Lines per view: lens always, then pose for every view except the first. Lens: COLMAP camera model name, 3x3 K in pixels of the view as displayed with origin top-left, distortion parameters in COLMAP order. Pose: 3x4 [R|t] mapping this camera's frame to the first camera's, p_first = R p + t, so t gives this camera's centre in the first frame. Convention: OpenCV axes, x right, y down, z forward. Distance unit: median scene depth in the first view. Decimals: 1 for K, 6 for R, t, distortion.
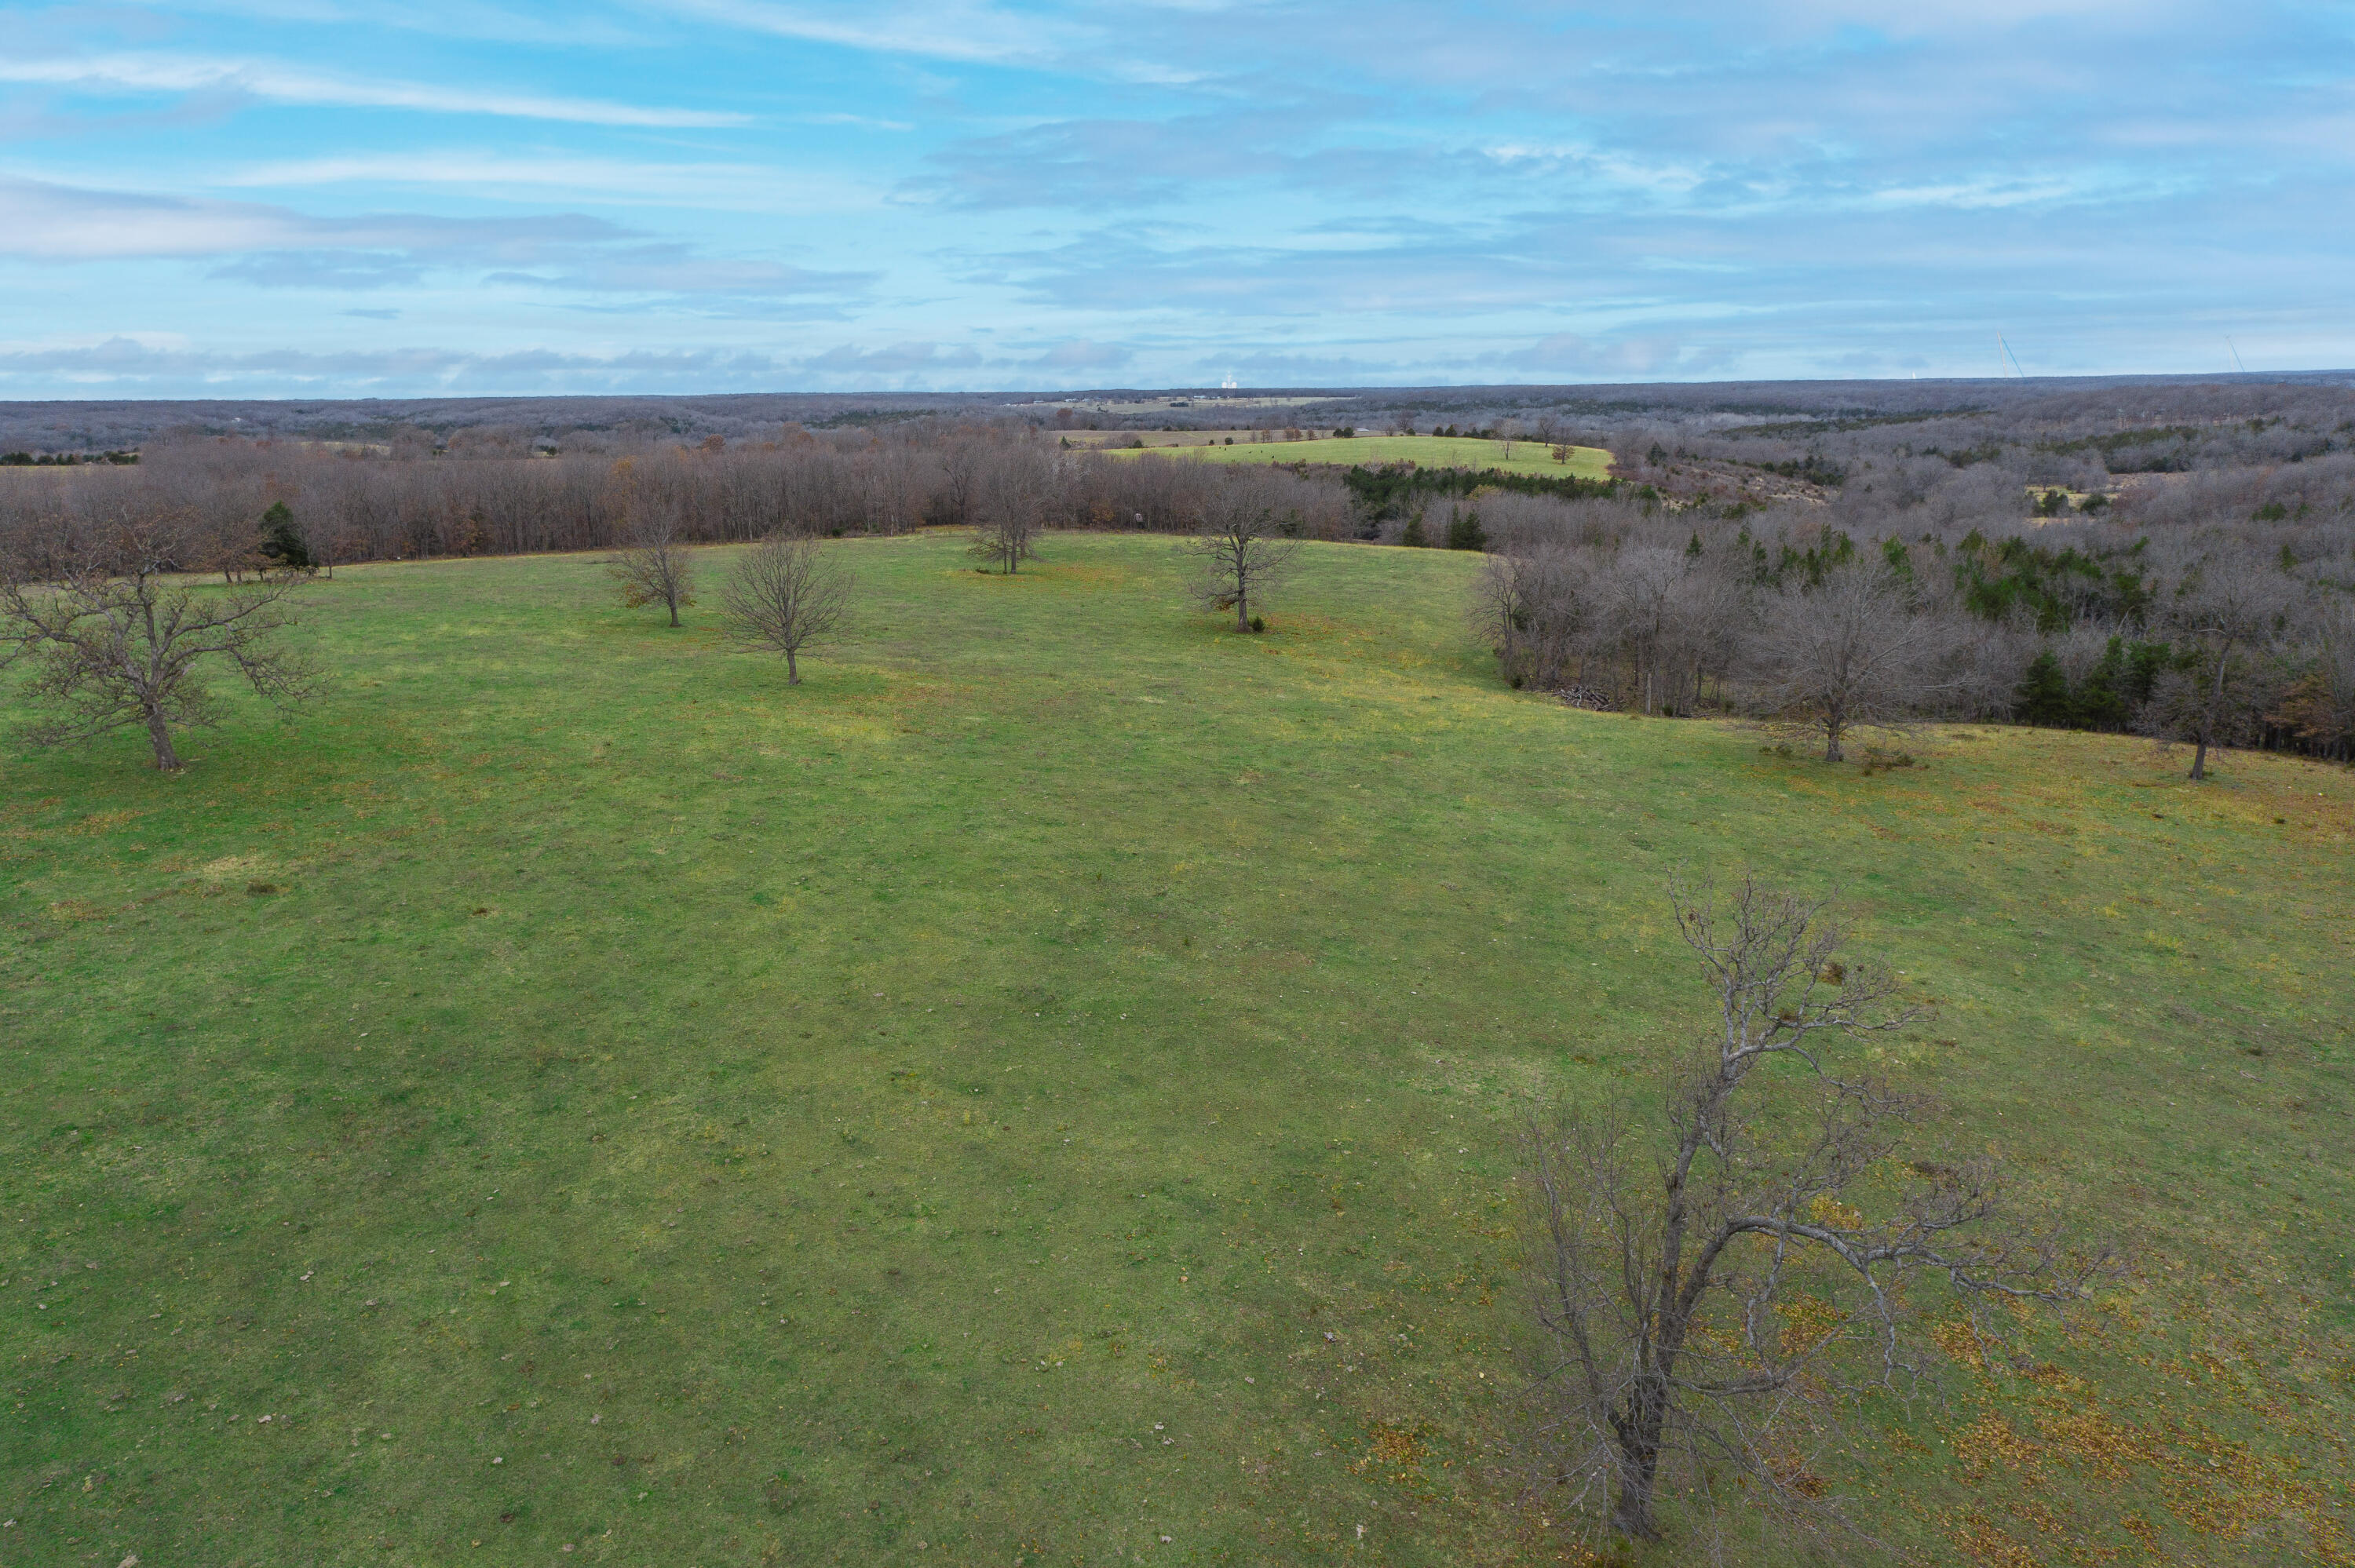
lens RADIAL K [[1585.4, 0, 1182.9], [0, 1585.4, 784.7], [0, 0, 1]] dist [-0.013668, 0.022881]
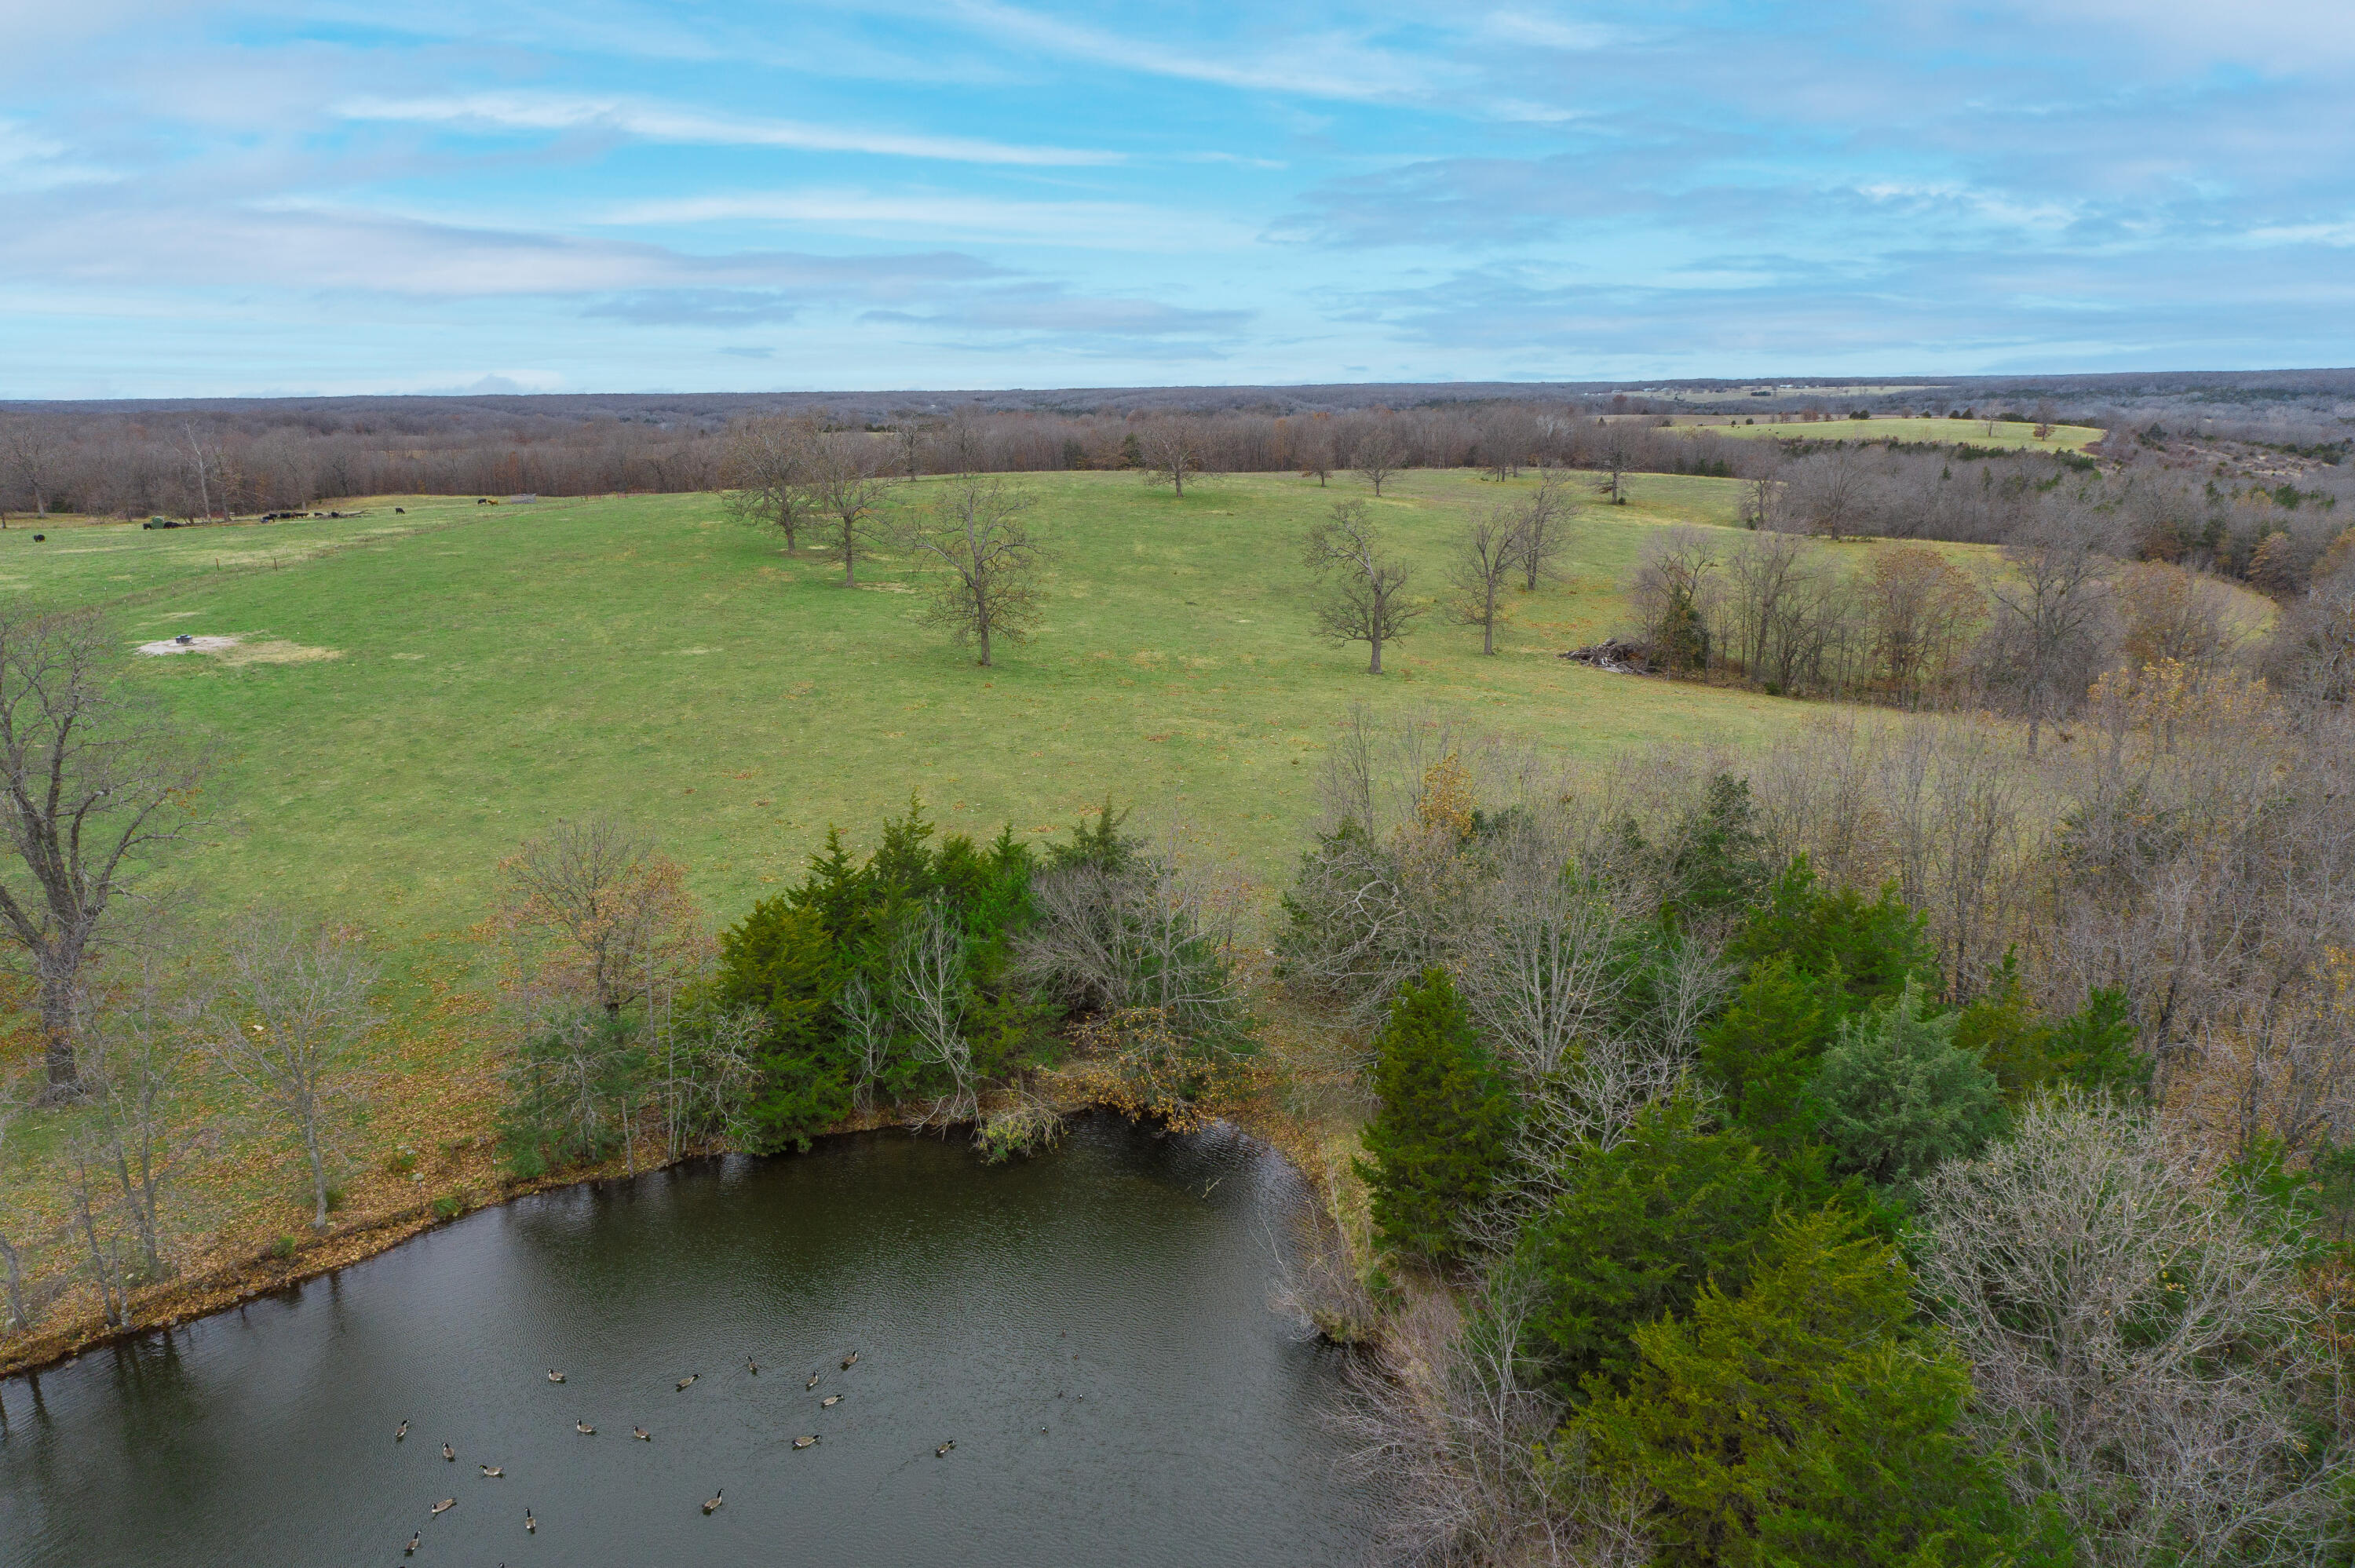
lens RADIAL K [[1585.4, 0, 1182.9], [0, 1585.4, 784.7], [0, 0, 1]] dist [-0.013668, 0.022881]
pose [[0.937569, 0.082327, -0.337914, 0.051140], [-0.080367, 0.996568, 0.019814, 0.054754], [0.338386, 0.008580, 0.940968, -0.213750]]
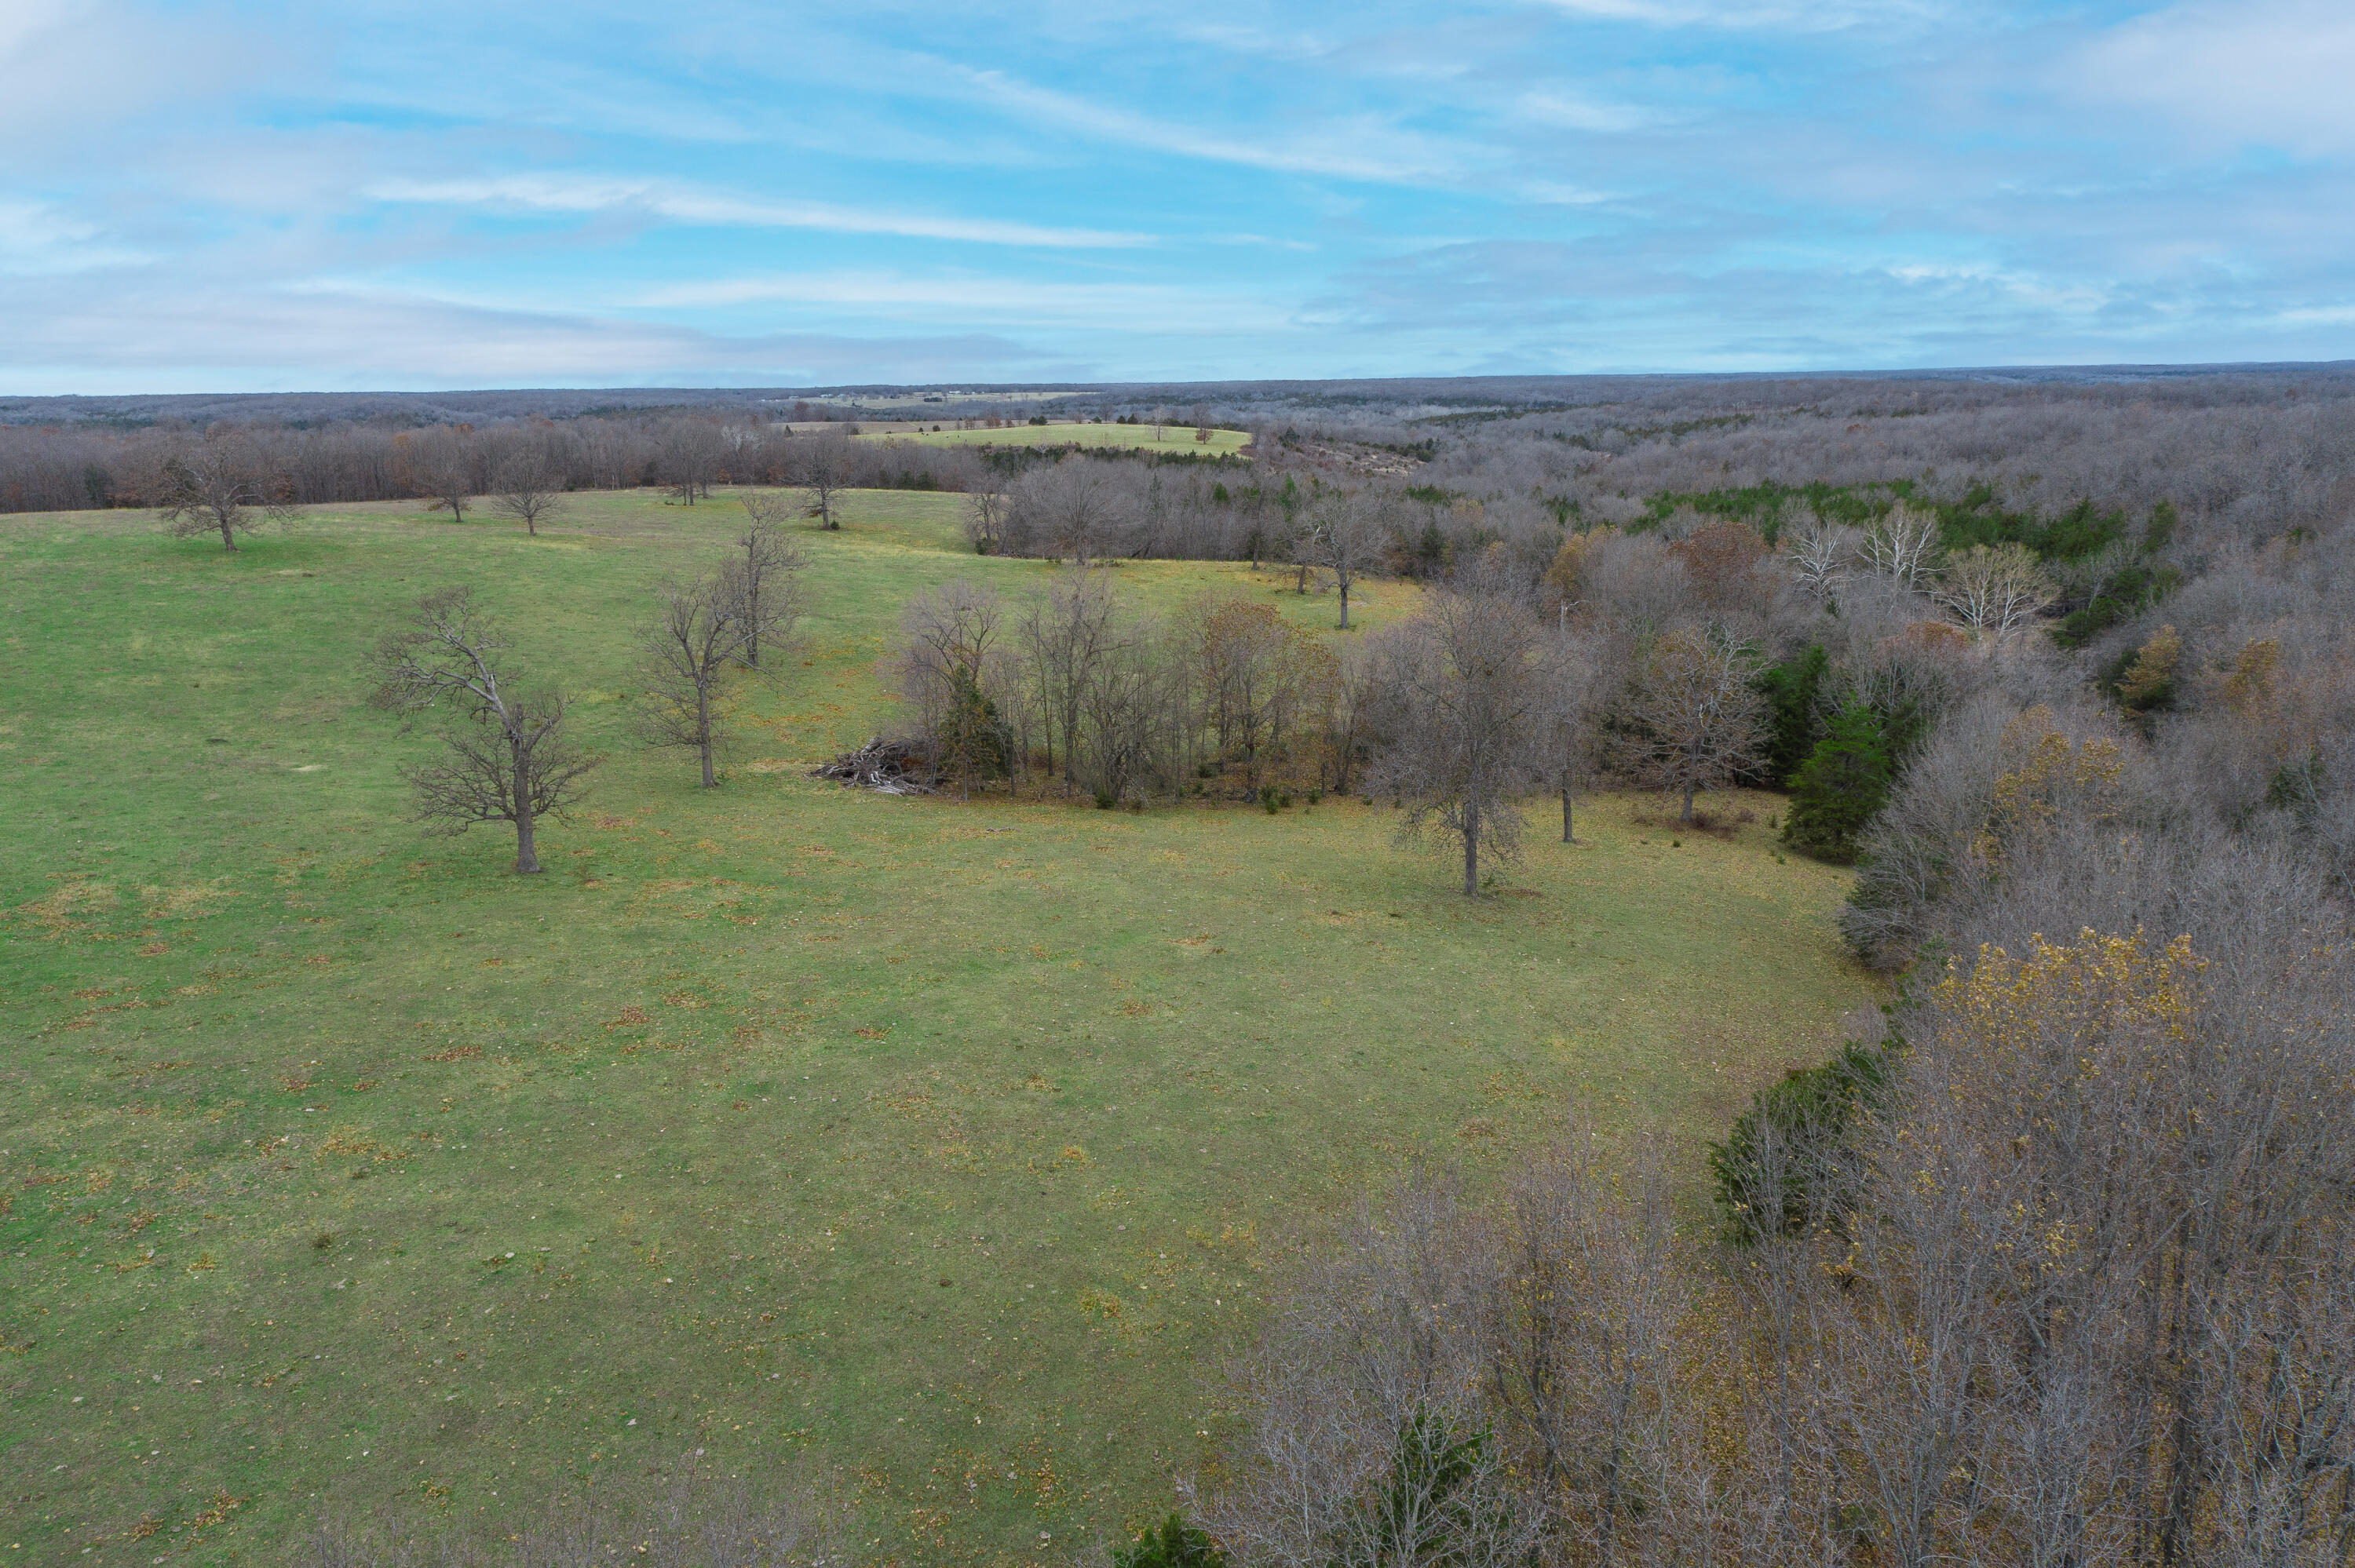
lens RADIAL K [[1585.4, 0, 1182.9], [0, 1585.4, 784.7], [0, 0, 1]] dist [-0.013668, 0.022881]
pose [[0.990192, -0.035076, 0.135241, 0.039897], [0.034730, 0.999385, 0.004913, 0.039179], [-0.135330, -0.000168, 0.990801, -0.151569]]
